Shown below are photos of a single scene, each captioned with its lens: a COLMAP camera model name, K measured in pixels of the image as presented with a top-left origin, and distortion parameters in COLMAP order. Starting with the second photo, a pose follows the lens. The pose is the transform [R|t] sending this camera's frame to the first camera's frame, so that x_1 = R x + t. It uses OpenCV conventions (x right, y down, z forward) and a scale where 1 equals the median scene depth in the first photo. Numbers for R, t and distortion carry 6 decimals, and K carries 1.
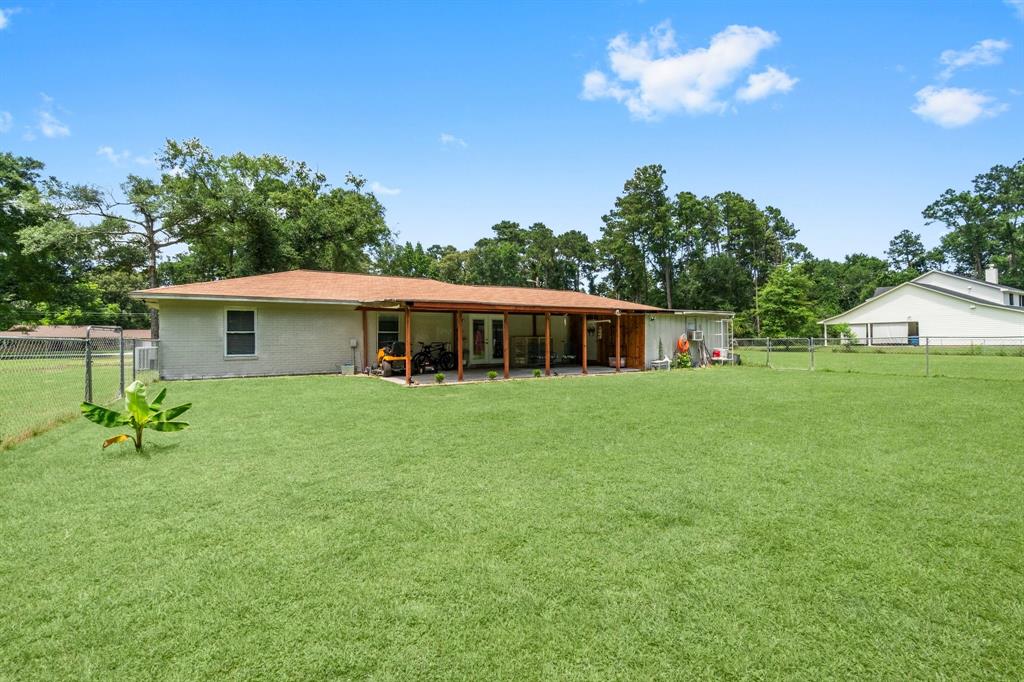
lens RADIAL K [[439.0, 0, 514.4], [0, 439.0, 340.1], [0, 0, 1]] dist [-0.006126, 0.001494]
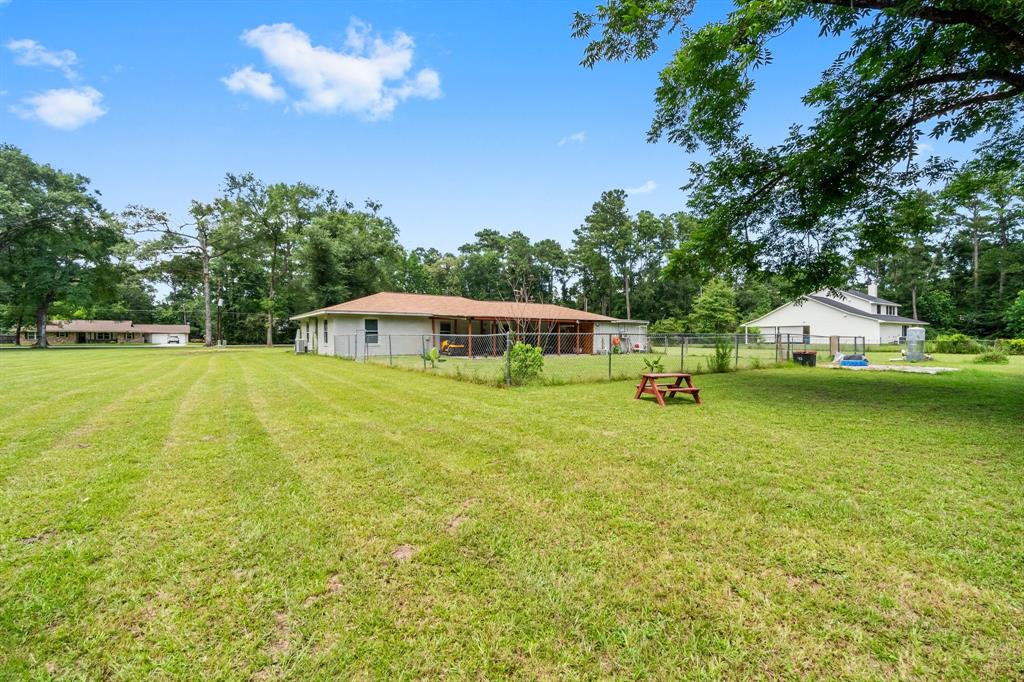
lens RADIAL K [[439.0, 0, 508.7], [0, 439.0, 358.7], [0, 0, 1]] dist [-0.006126, 0.001494]
pose [[0.998661, 0.006469, 0.051326, -0.028669], [-0.008970, 0.998776, 0.048648, 0.000562], [-0.050948, -0.049044, 0.997496, -0.165225]]
